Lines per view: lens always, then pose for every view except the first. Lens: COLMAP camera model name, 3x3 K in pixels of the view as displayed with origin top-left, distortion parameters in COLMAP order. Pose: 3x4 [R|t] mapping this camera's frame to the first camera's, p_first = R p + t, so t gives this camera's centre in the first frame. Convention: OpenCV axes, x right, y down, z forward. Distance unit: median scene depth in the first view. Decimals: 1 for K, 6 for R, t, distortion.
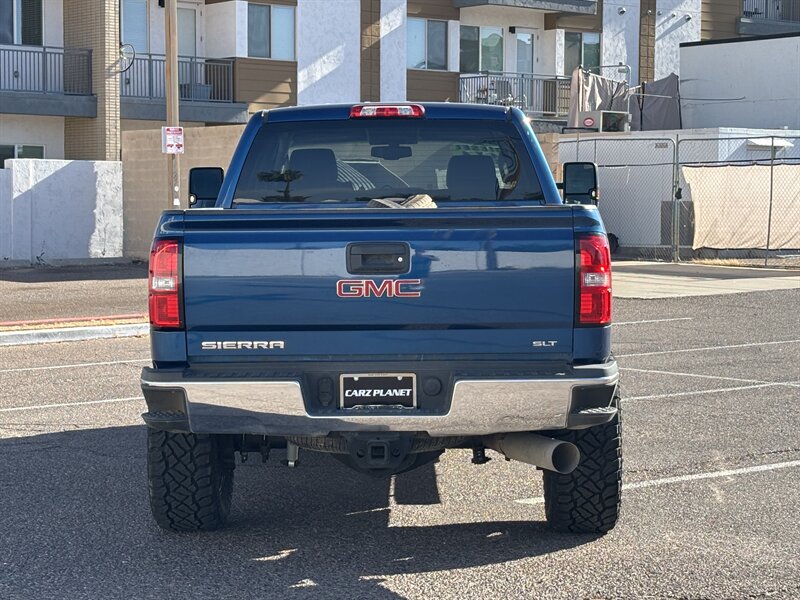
lens RADIAL K [[1841.7, 0, 397.0], [0, 1841.7, 299.9], [0, 0, 1]] dist [0.223273, 0.000000]
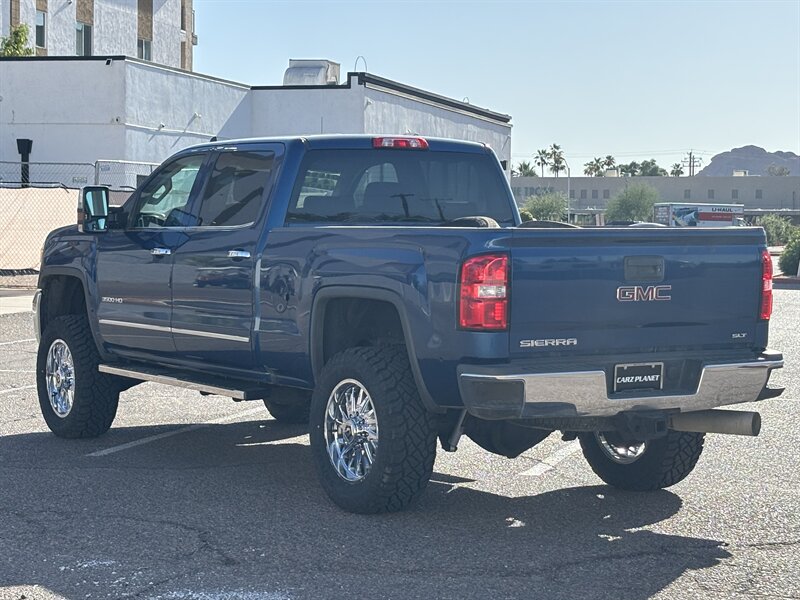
lens RADIAL K [[1841.7, 0, 393.0], [0, 1841.7, 297.2], [0, 0, 1]] dist [0.223273, 0.000000]
pose [[0.828008, -0.011925, 0.560589, -0.833761], [0.018918, 0.999799, -0.006674, 0.001295], [-0.560397, 0.016132, 0.828067, 0.072150]]
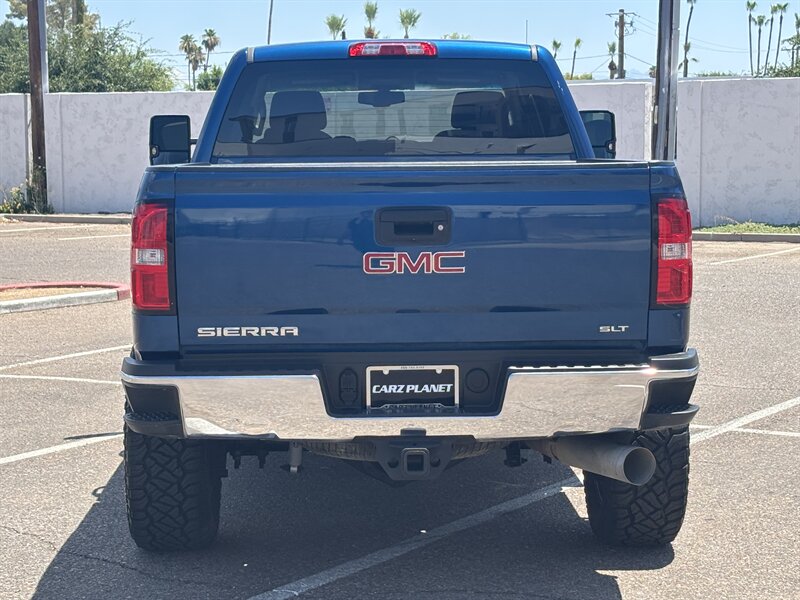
lens RADIAL K [[1841.7, 0, 399.1], [0, 1841.7, 299.3], [0, 0, 1]] dist [0.223273, 0.000000]
pose [[0.997637, -0.003207, 0.068633, -0.072825], [0.001287, 0.999607, 0.027999, -0.012947], [-0.068696, -0.027844, 0.997249, 0.175879]]
